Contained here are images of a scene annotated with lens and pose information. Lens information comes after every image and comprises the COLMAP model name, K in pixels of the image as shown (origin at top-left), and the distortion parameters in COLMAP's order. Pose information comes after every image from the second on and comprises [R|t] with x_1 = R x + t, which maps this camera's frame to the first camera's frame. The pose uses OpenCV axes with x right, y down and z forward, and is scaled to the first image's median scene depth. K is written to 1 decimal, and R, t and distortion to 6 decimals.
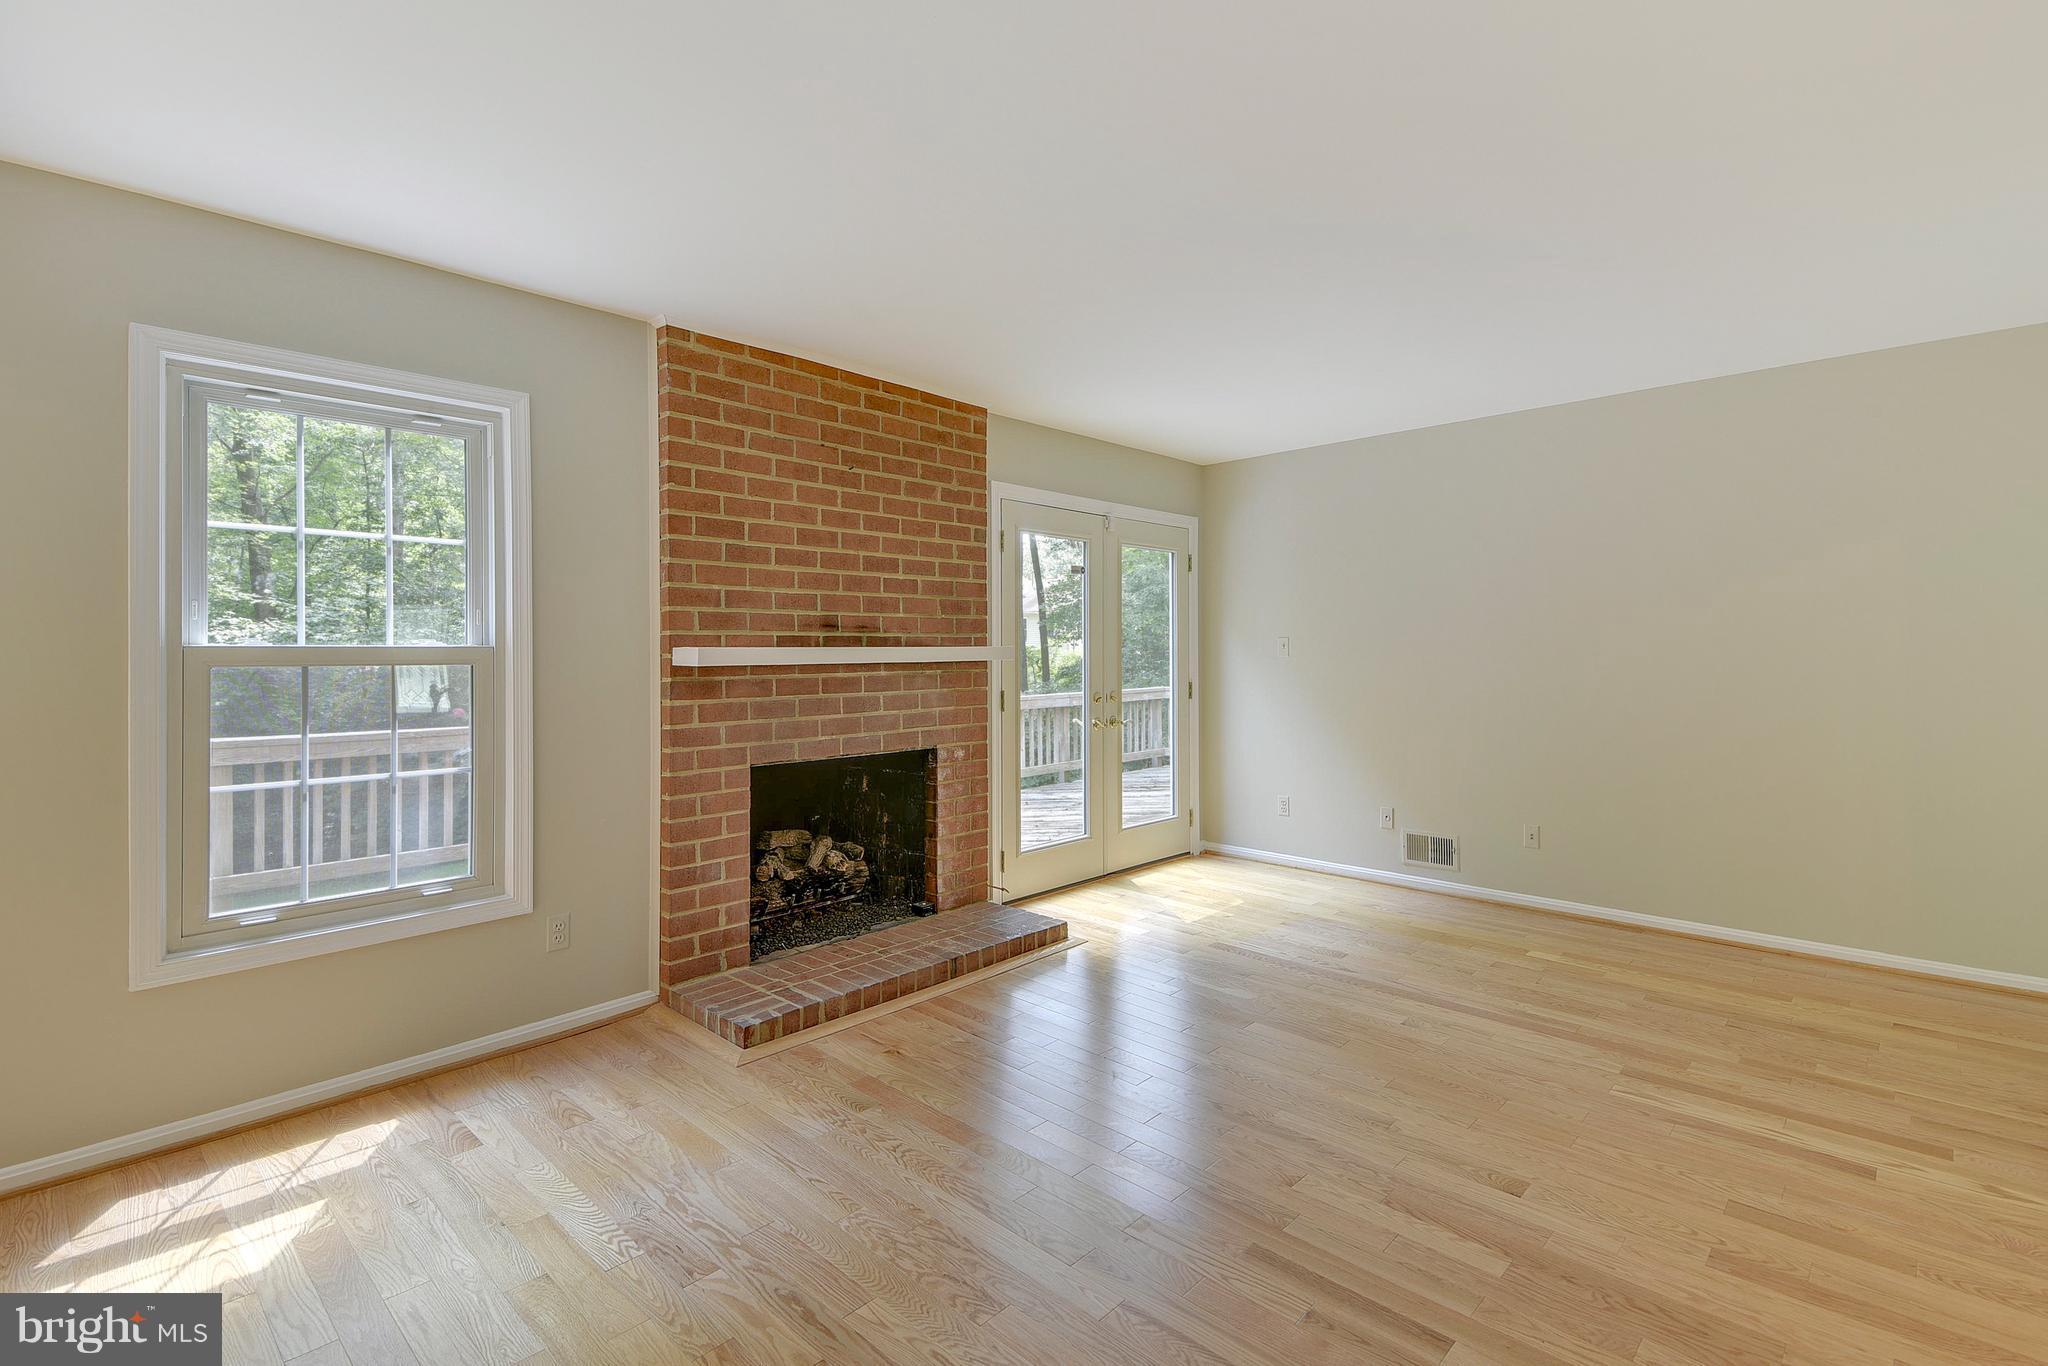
lens RADIAL K [[931.1, 0, 994.9], [0, 931.1, 658.9], [0, 0, 1]] dist [0.042619, -0.000240]
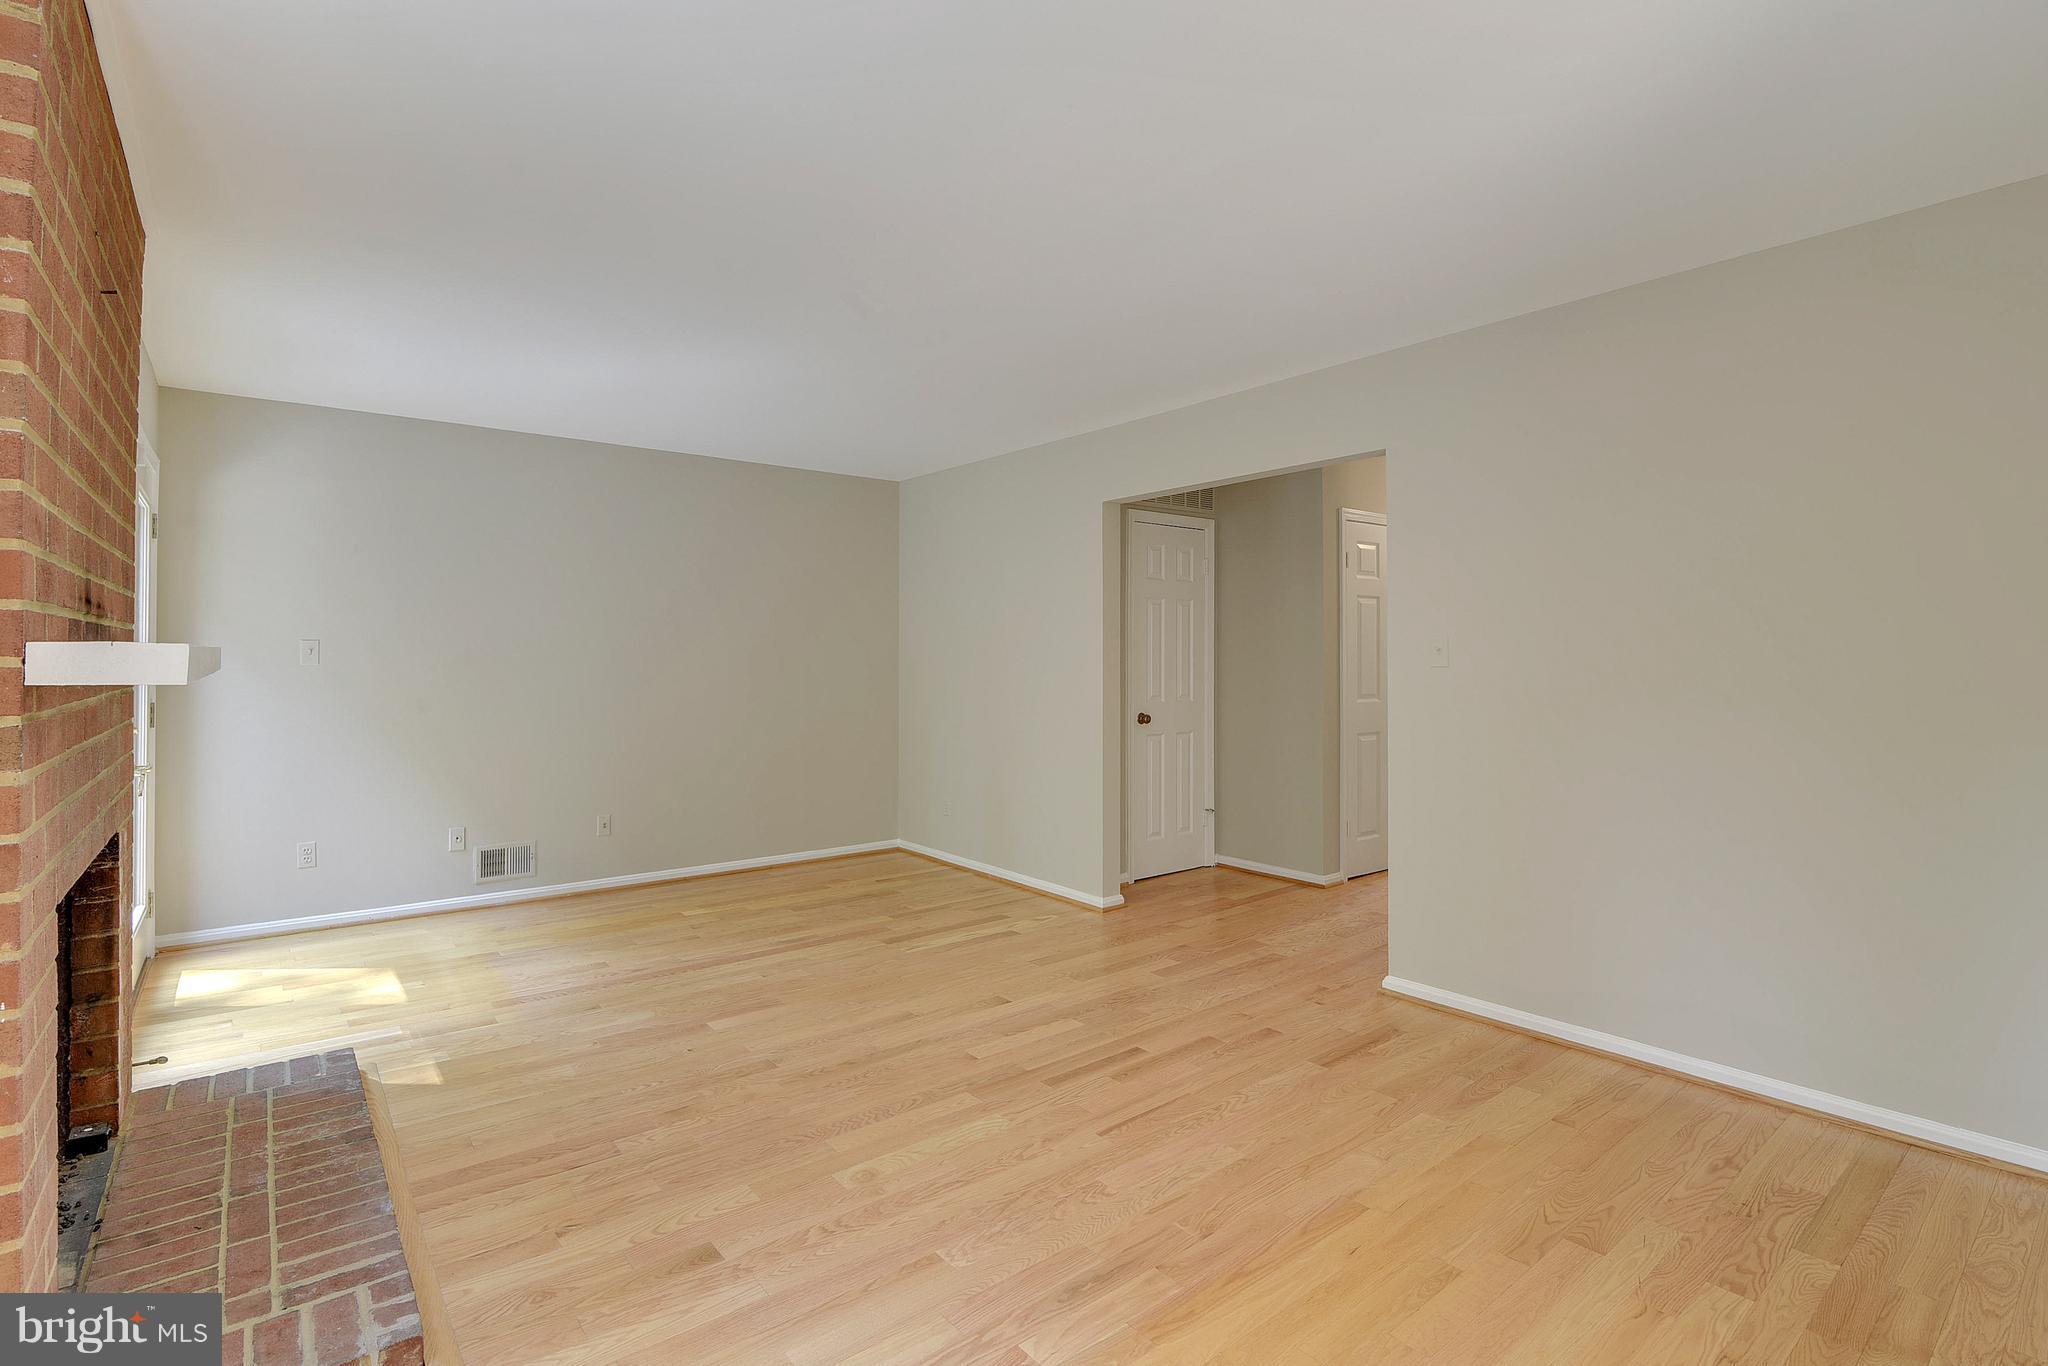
lens RADIAL K [[950.6, 0, 1019.4], [0, 950.6, 677.5], [0, 0, 1]] dist [0.001572, -0.000029]
pose [[0.137304, -0.011693, 0.990460, -0.700449], [0.001720, 0.999932, 0.011566, -0.000458], [-0.990528, 0.000115, 0.137314, 0.522915]]
